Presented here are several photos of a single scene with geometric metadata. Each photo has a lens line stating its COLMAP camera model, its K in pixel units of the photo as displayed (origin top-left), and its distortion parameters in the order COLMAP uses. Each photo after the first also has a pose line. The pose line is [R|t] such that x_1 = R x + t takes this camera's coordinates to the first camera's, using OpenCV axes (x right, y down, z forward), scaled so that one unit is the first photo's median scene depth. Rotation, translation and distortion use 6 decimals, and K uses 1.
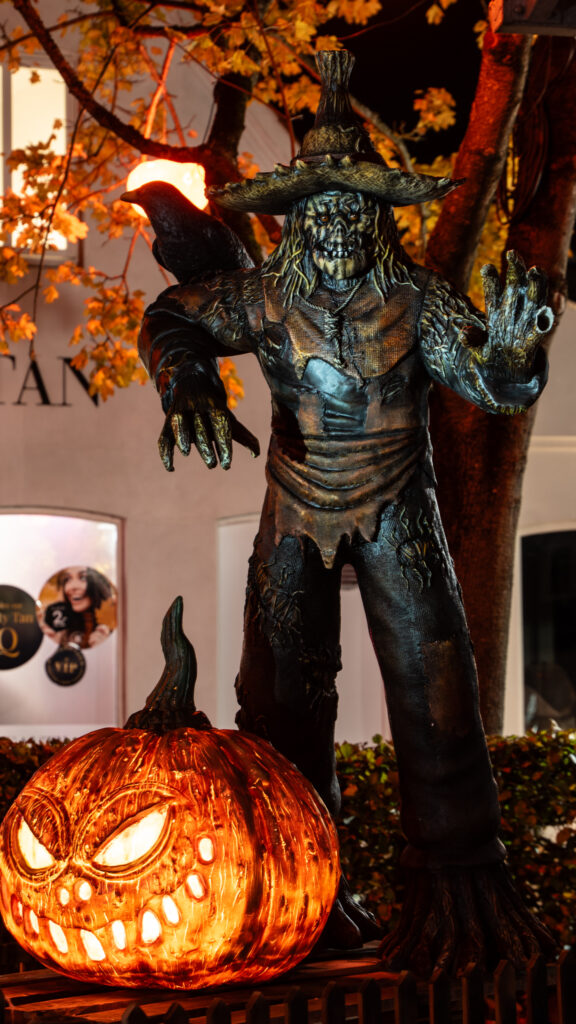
lens RADIAL K [[2741.7, 0, 287.9], [0, 2741.7, 512.1], [0, 0, 1]] dist [-0.047881, 0.000000]
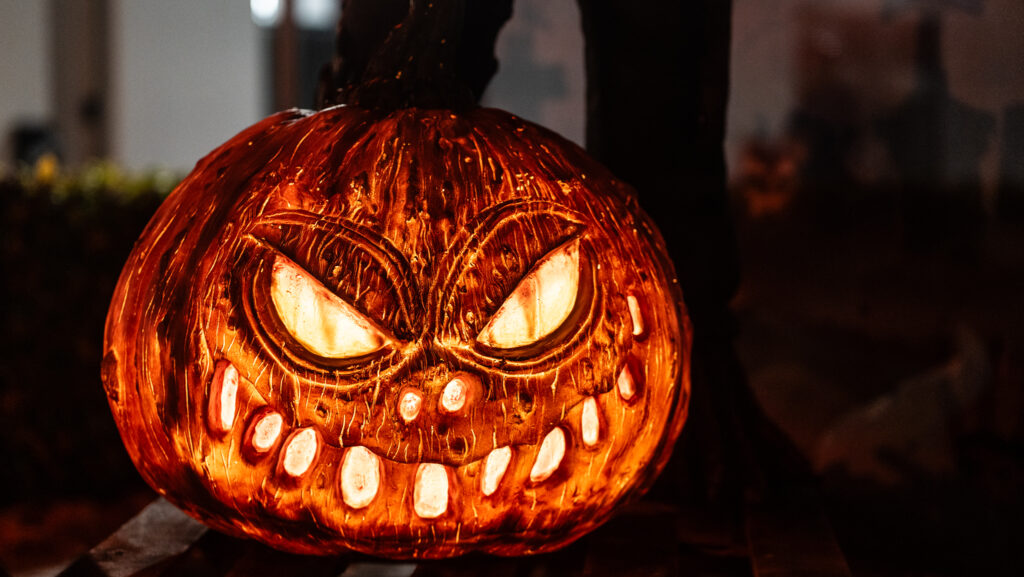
lens RADIAL K [[2539.8, 0, 512.0], [0, 2539.8, 287.8], [0, 0, 1]] dist [0.019806, 0.000000]
pose [[0.769884, -0.010881, 0.638091, -0.391833], [-0.057913, 0.994538, 0.086835, 0.071927], [-0.635550, -0.103807, 0.765049, 0.604175]]
